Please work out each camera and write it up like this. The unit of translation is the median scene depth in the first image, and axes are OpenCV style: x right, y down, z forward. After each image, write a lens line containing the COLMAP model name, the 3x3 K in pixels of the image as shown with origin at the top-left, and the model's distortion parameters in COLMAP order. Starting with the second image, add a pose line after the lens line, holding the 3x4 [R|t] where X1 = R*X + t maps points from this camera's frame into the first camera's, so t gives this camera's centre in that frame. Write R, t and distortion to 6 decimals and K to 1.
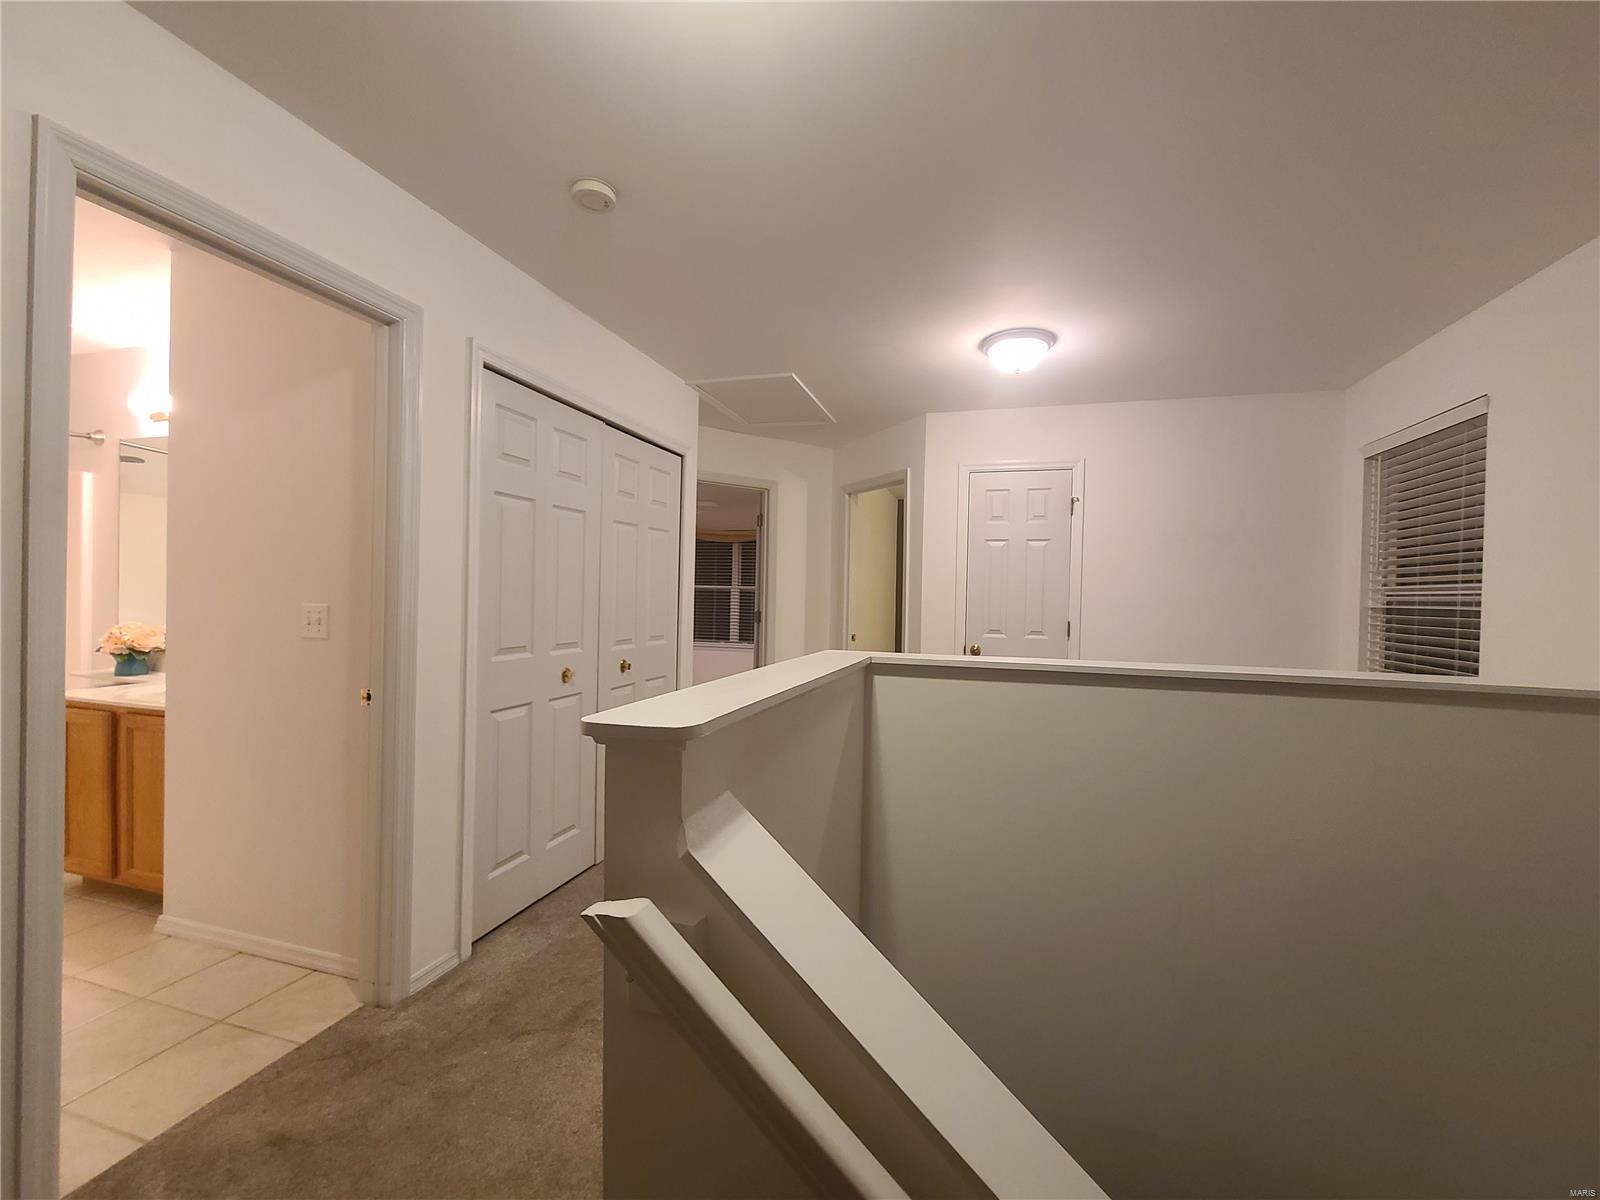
lens RADIAL K [[657.6, 0, 799.2], [0, 657.6, 605.0], [0, 0, 1]] dist [0.000605, 0.000142]
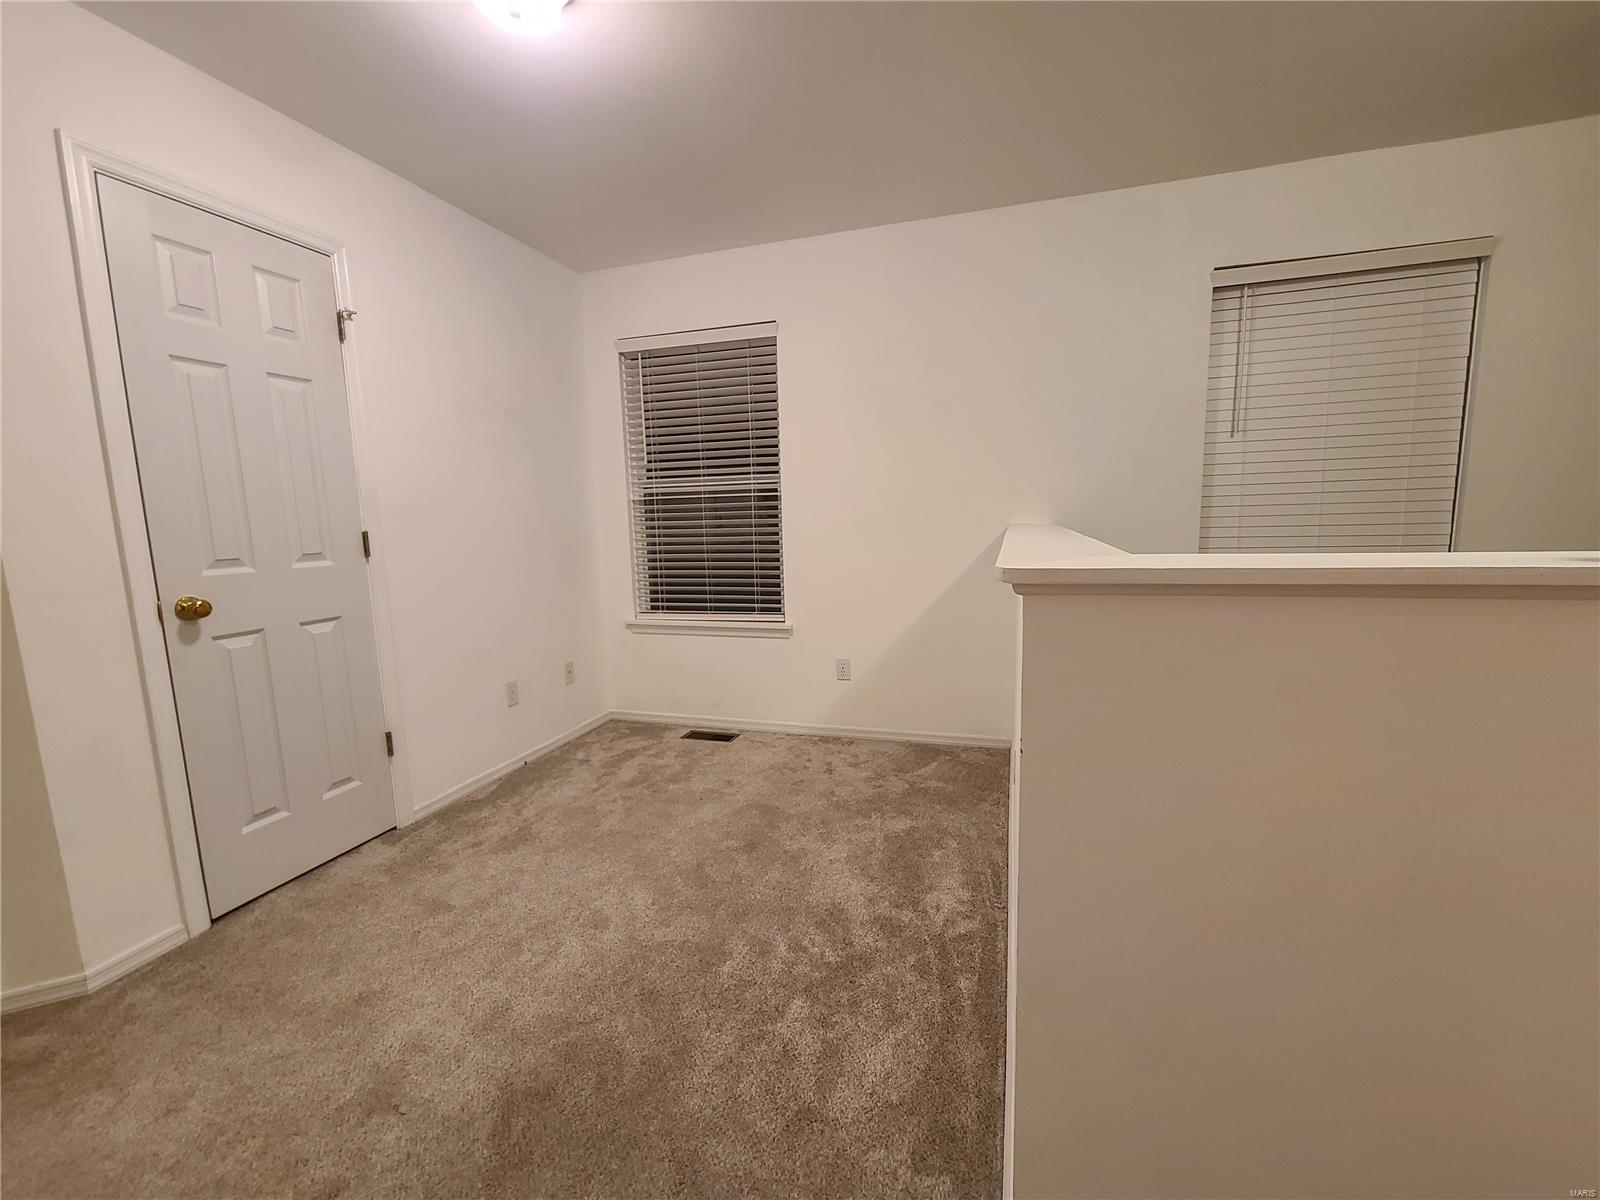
lens RADIAL K [[657.6, 0, 799.2], [0, 657.6, 605.0], [0, 0, 1]] dist [0.000605, 0.000142]
pose [[0.003429, -0.156562, 0.987662, -0.178081], [0.040197, 0.986891, 0.156300, 0.013604], [-0.999186, 0.039165, 0.009677, 0.601945]]
